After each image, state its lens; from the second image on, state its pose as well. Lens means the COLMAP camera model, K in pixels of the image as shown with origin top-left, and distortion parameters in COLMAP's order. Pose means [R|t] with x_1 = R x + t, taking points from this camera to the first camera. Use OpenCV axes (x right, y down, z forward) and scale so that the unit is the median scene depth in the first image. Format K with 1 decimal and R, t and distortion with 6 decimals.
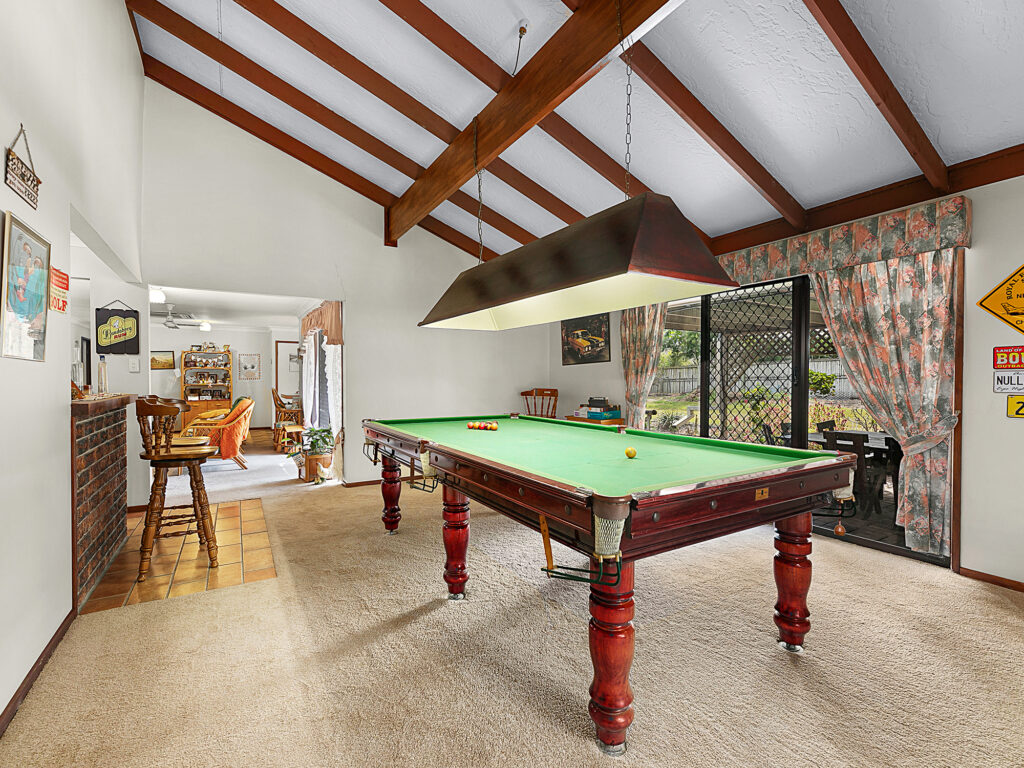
lens RADIAL K [[469.4, 0, 508.5], [0, 469.4, 384.0], [0, 0, 1]] dist [0.001562, 0.000704]
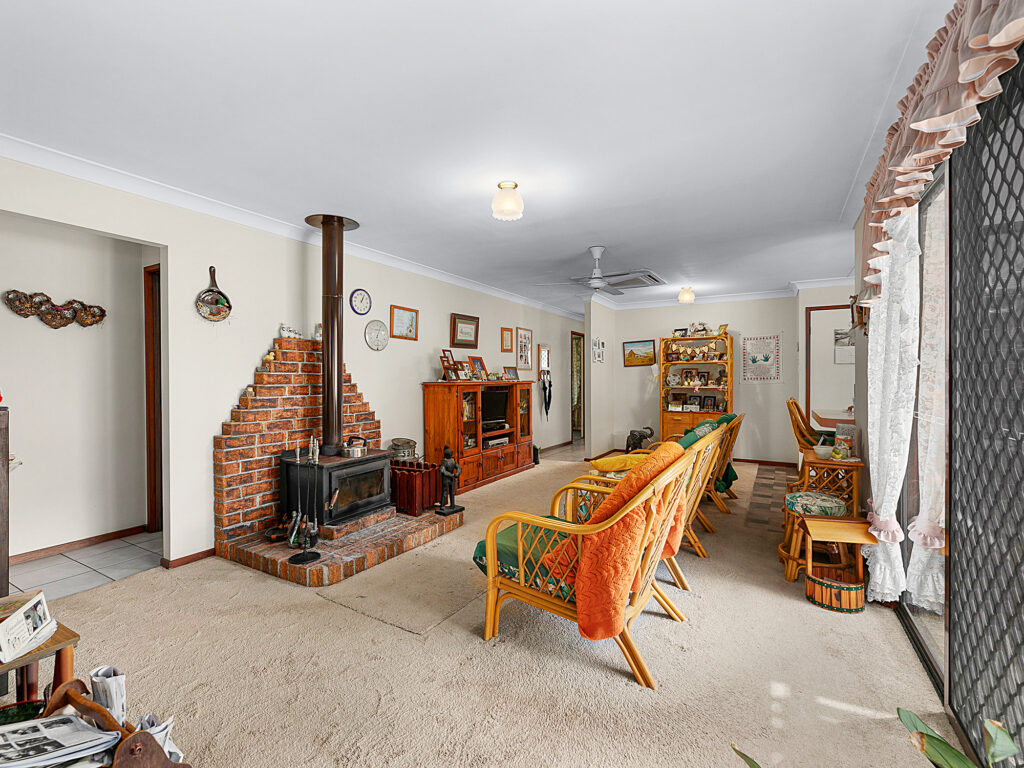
lens RADIAL K [[469.4, 0, 508.5], [0, 469.4, 384.0], [0, 0, 1]] dist [0.001562, 0.000704]
pose [[0.494639, 0.006837, -0.869072, -0.205484], [-0.006893, 0.999968, 0.003943, -0.004718], [0.869071, 0.004040, 0.494670, 0.458518]]
